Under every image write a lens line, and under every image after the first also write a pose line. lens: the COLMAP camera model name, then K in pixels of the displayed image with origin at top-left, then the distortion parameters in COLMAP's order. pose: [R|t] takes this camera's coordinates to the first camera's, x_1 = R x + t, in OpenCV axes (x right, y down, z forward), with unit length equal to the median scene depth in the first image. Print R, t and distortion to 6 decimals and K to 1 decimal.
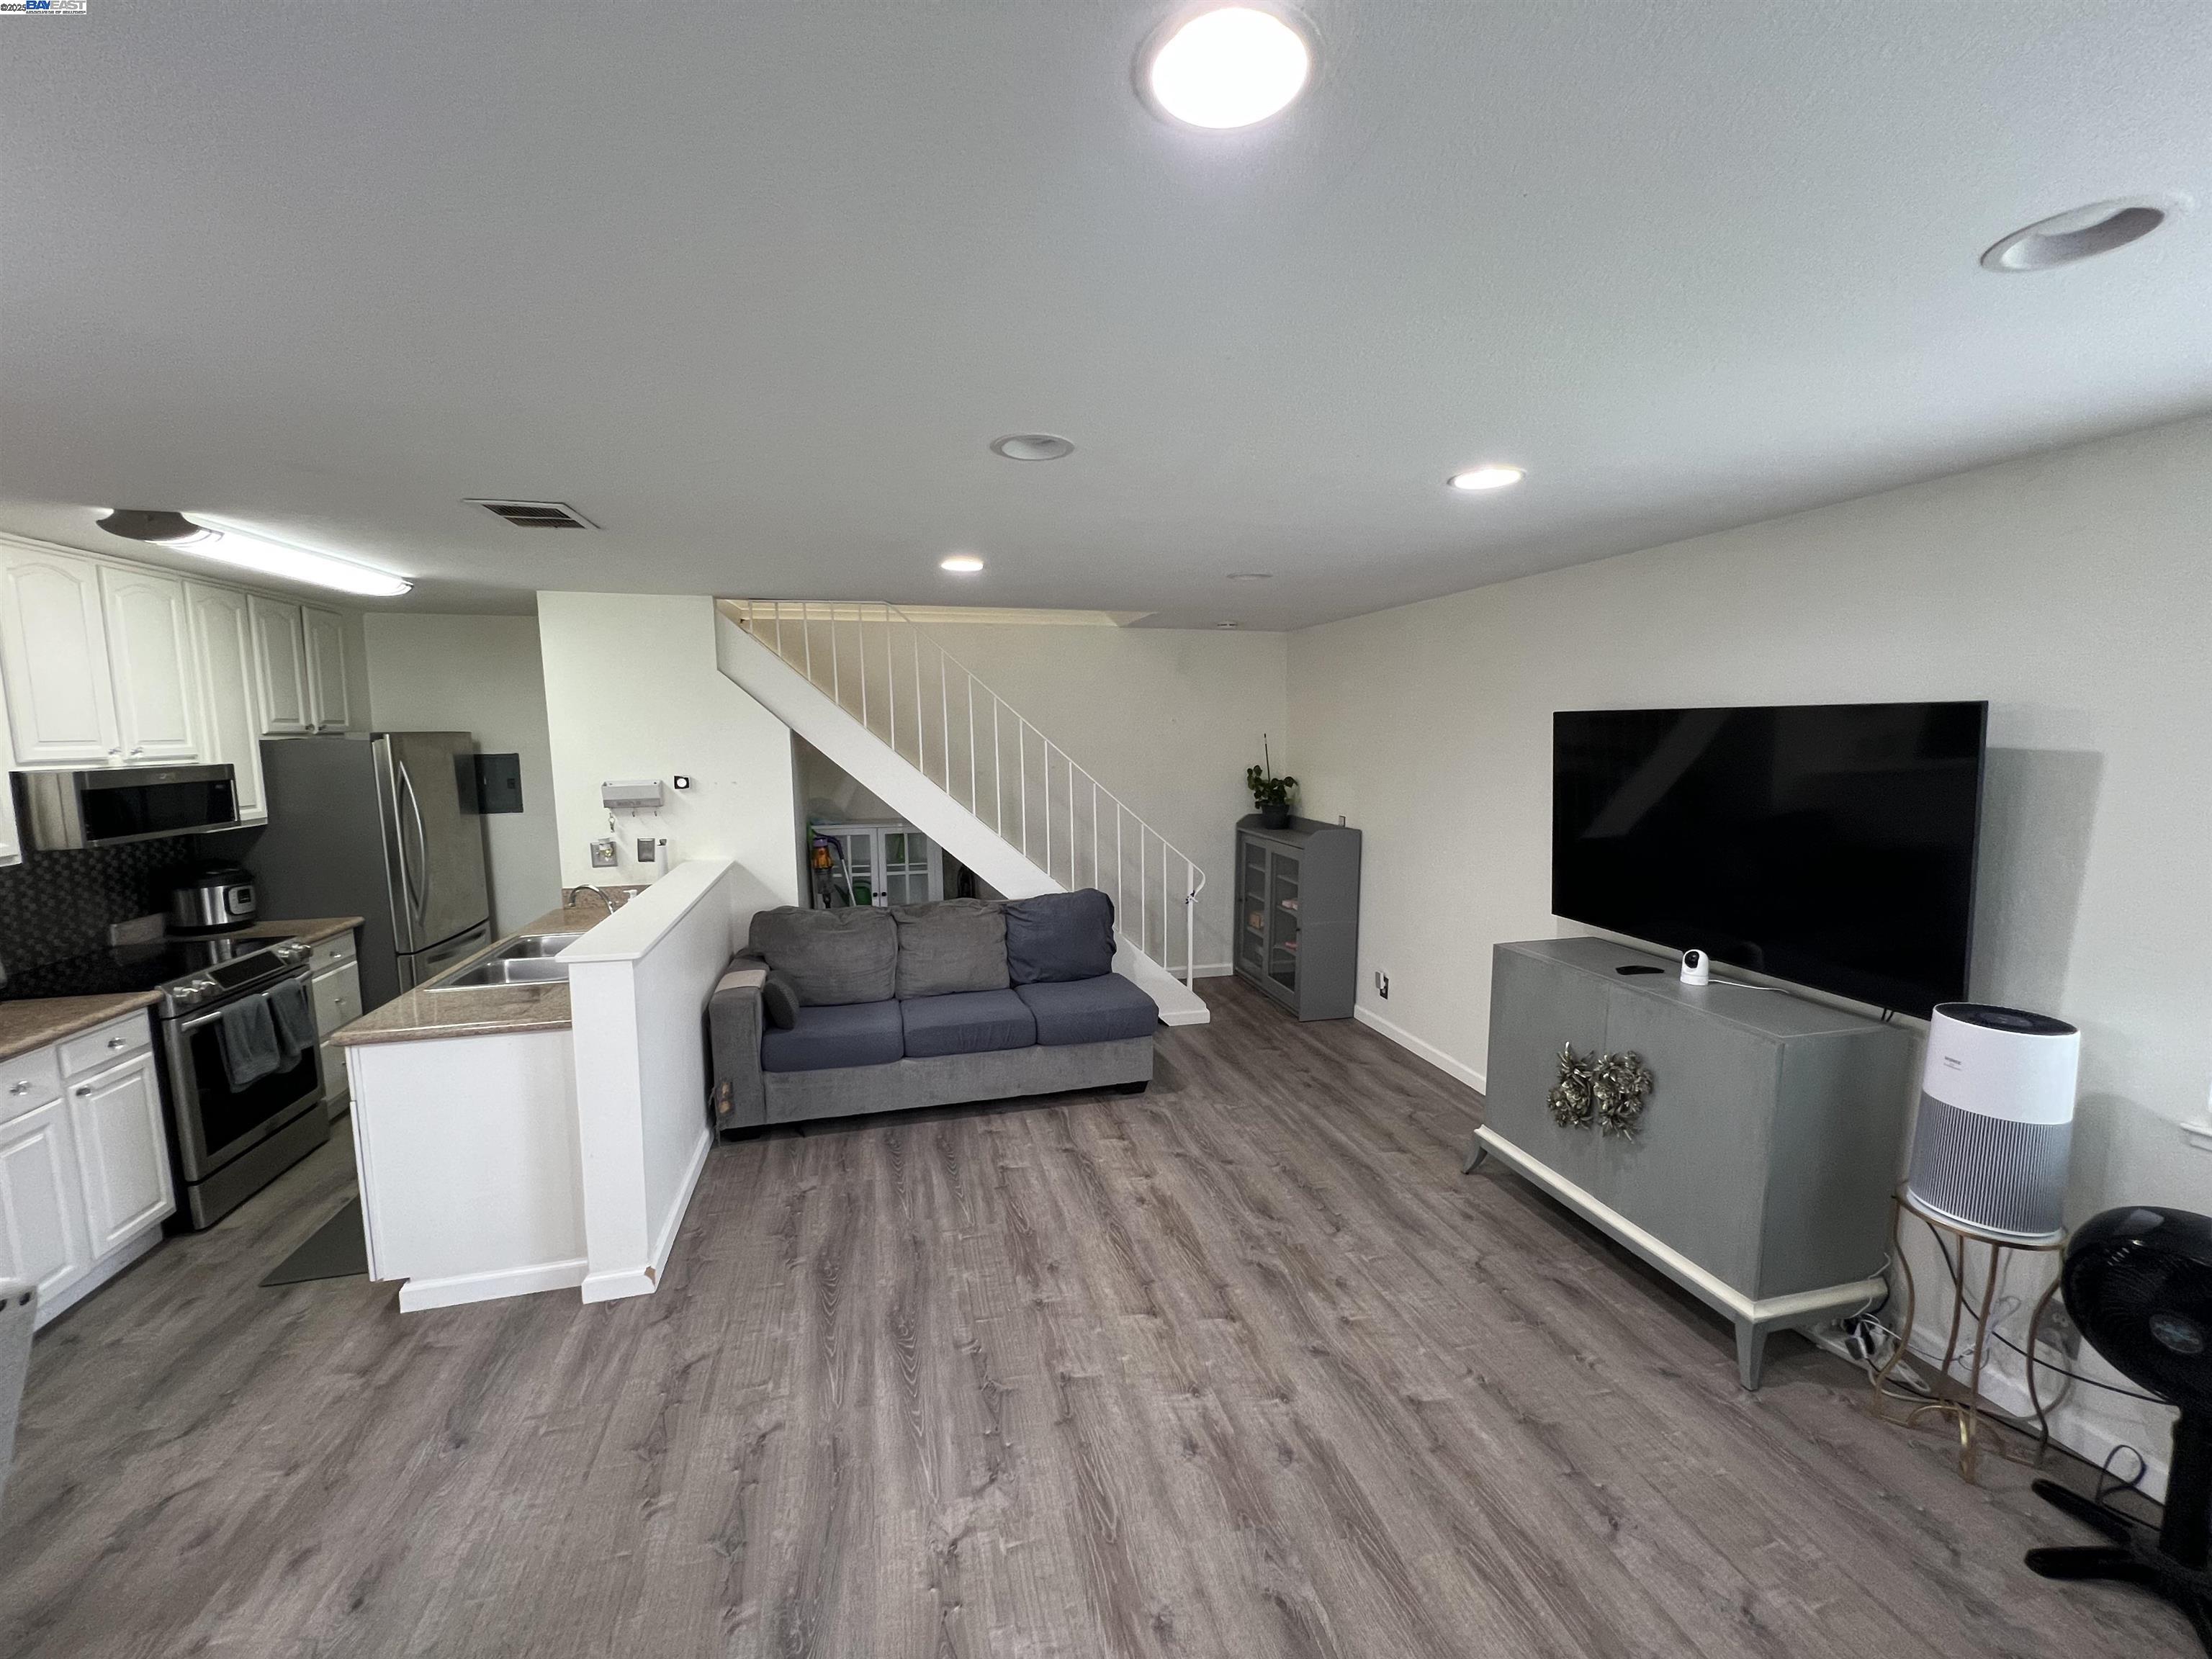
lens RADIAL K [[885.3, 0, 1104.6], [0, 885.3, 832.8], [0, 0, 1]] dist [-0.000936, 0.000251]
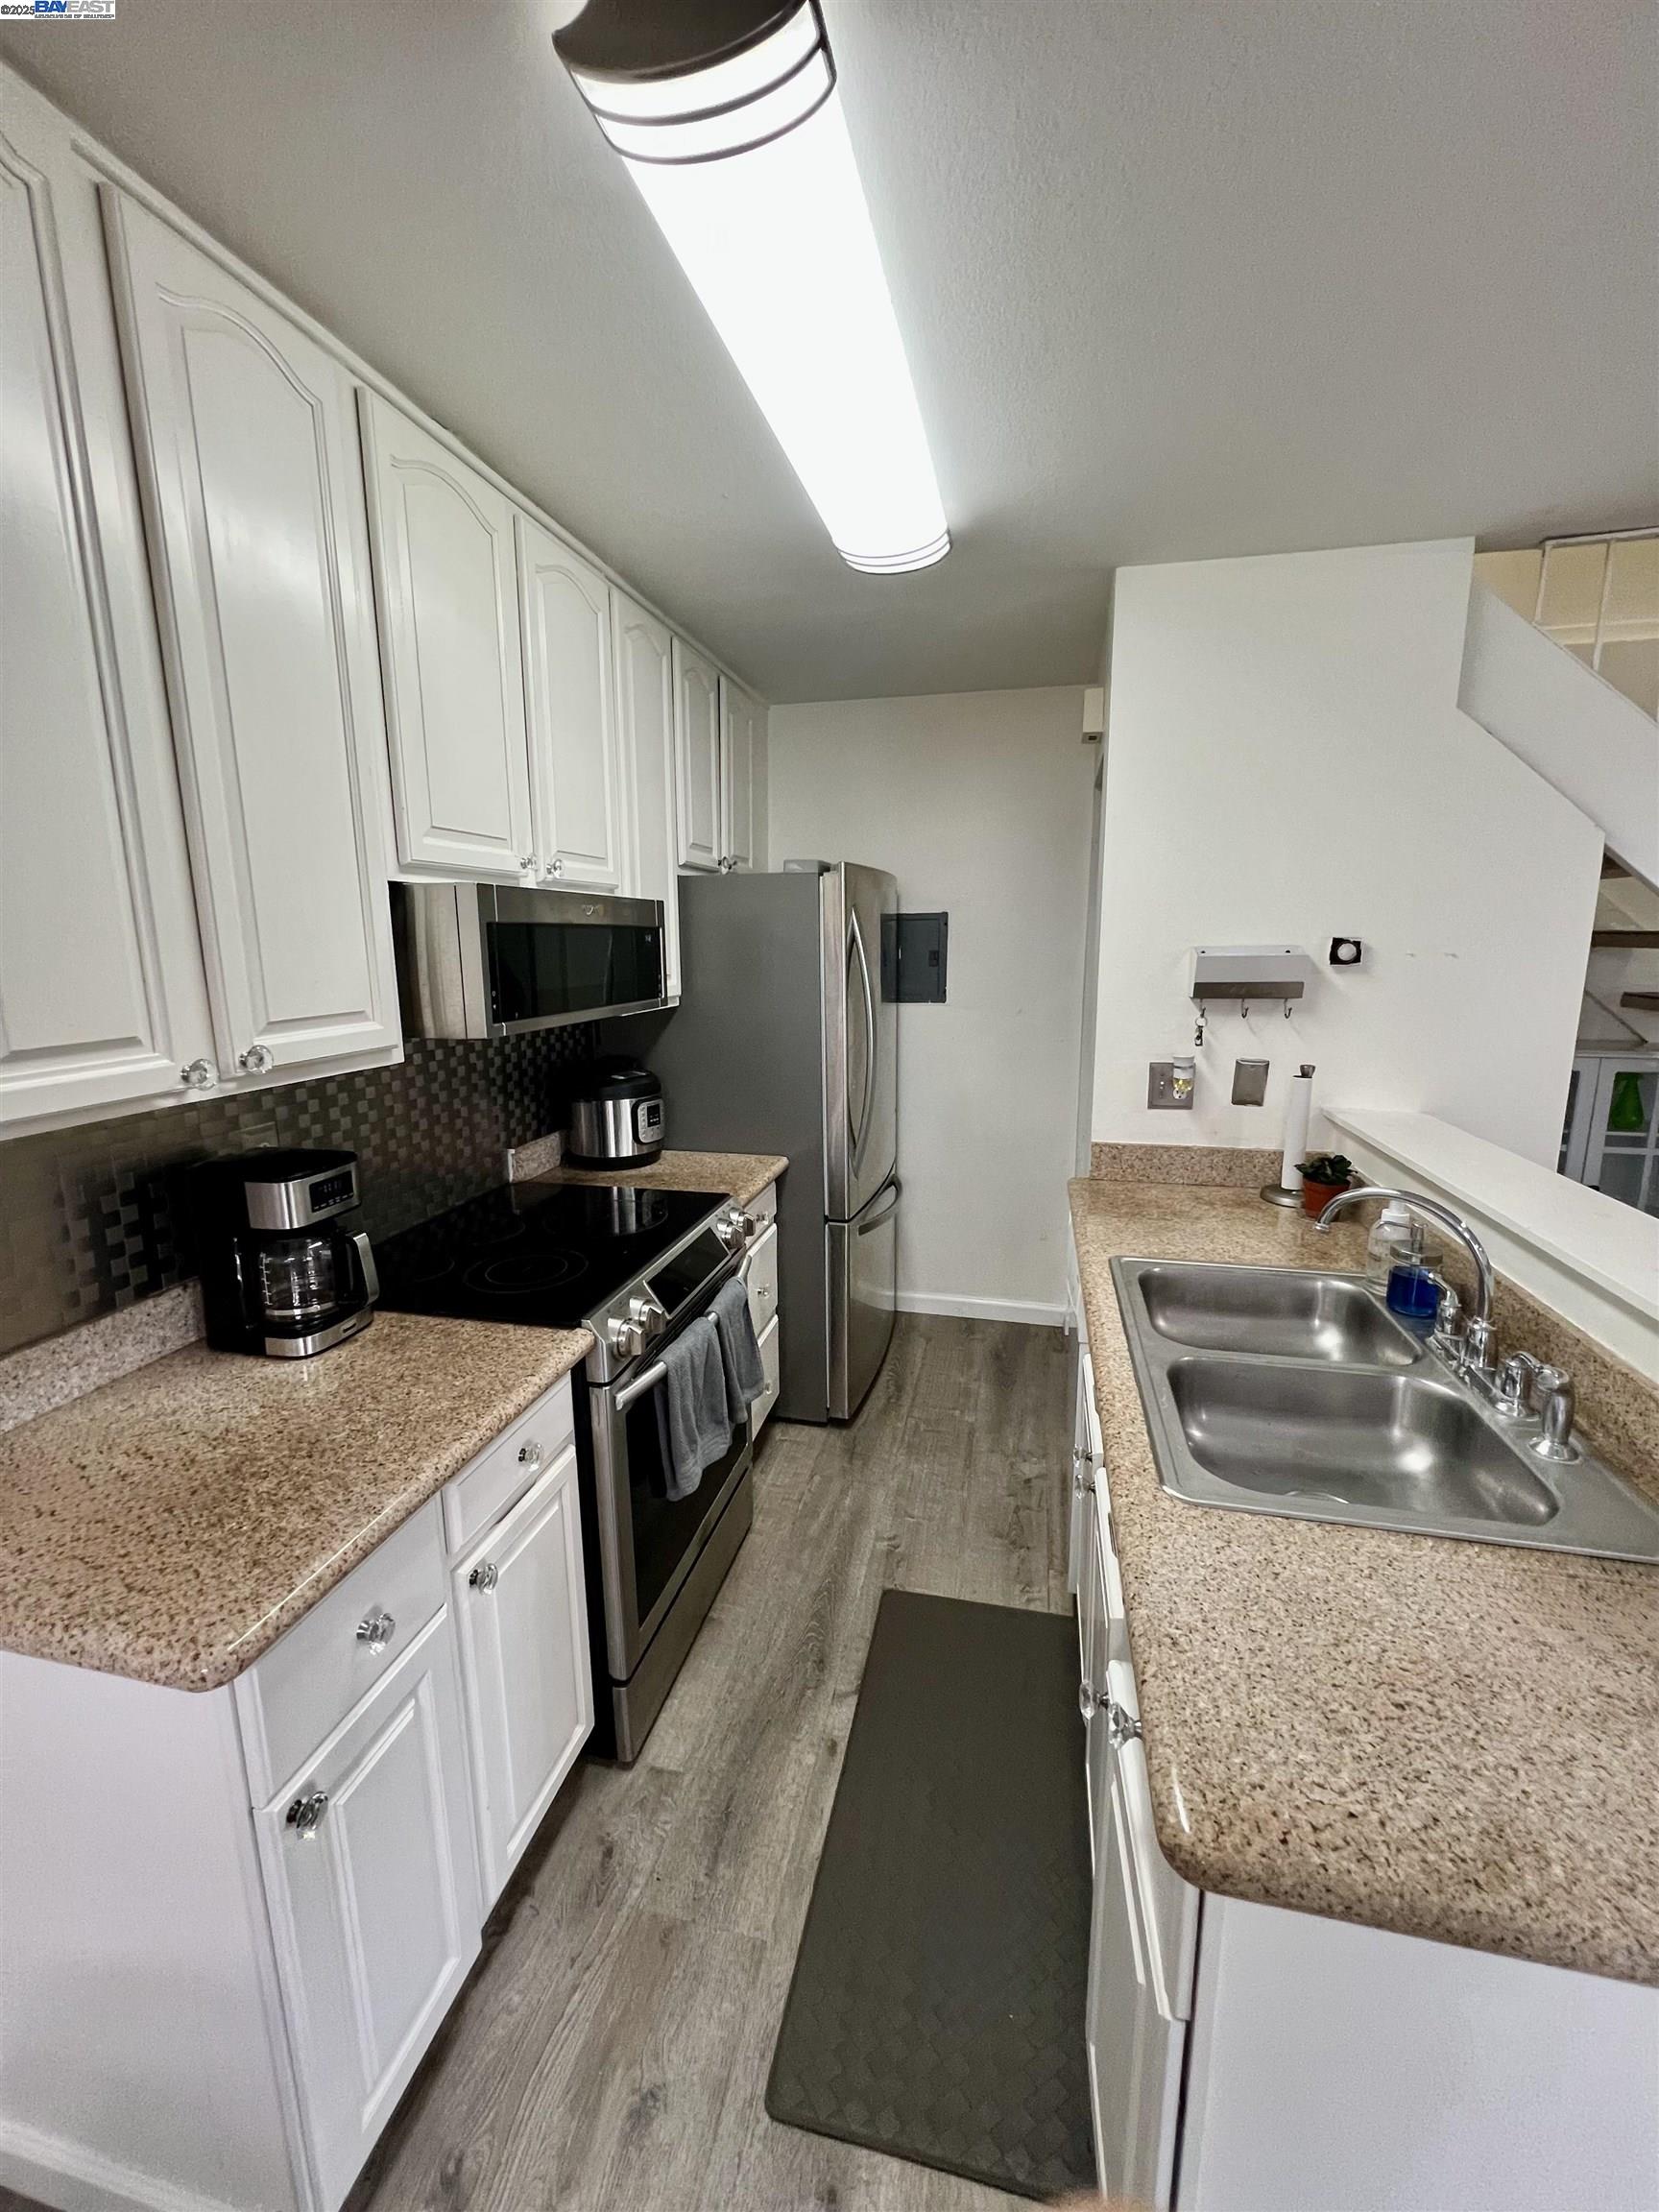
lens RADIAL K [[885.3, 0, 823.6], [0, 885.3, 1101.3], [0, 0, 1]] dist [-0.000936, 0.000251]
pose [[0.886454, 0.085045, -0.454937, -0.657121], [-0.053200, 0.995180, 0.082375, 0.001248], [0.459750, -0.048819, 0.886706, 0.558291]]
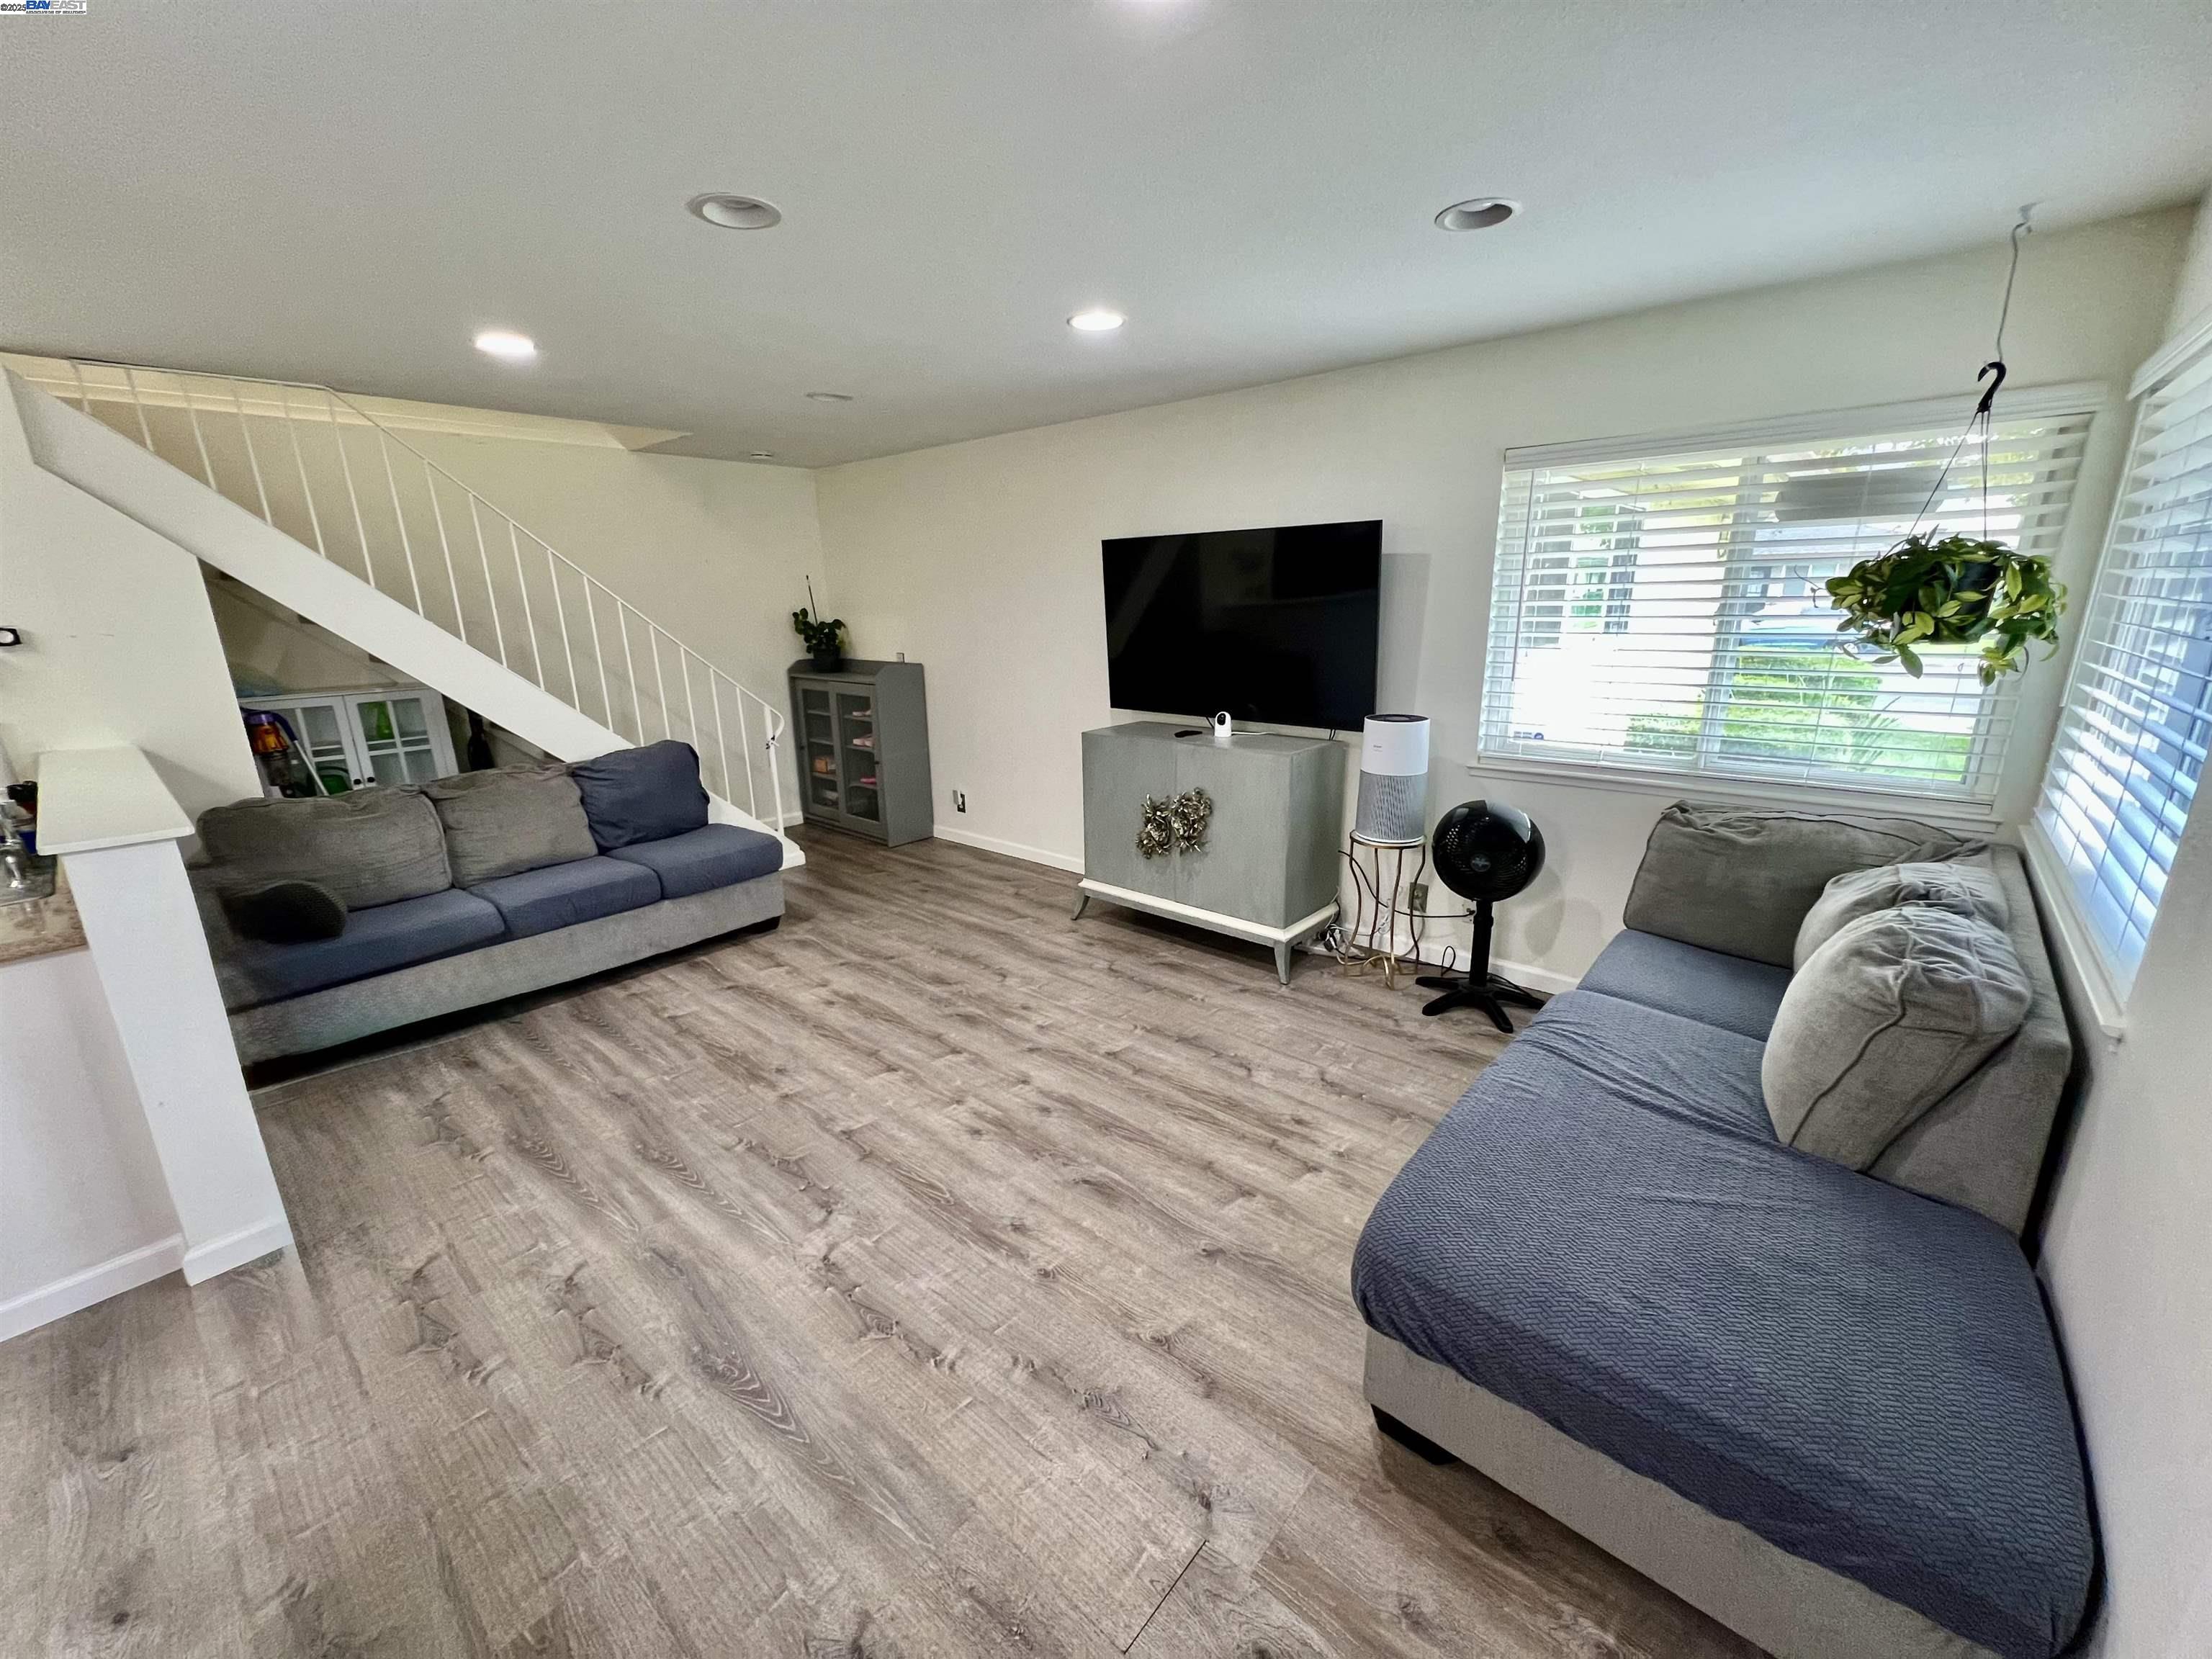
lens RADIAL K [[887.7, 0, 1101.0], [0, 887.7, 831.8], [0, 0, 1]] dist [0.002490, 0.000040]
pose [[0.824554, -0.160175, 0.542636, -0.236909], [0.083624, 0.983058, 0.163109, 0.063159], [-0.559569, -0.089115, 0.823979, -0.050697]]
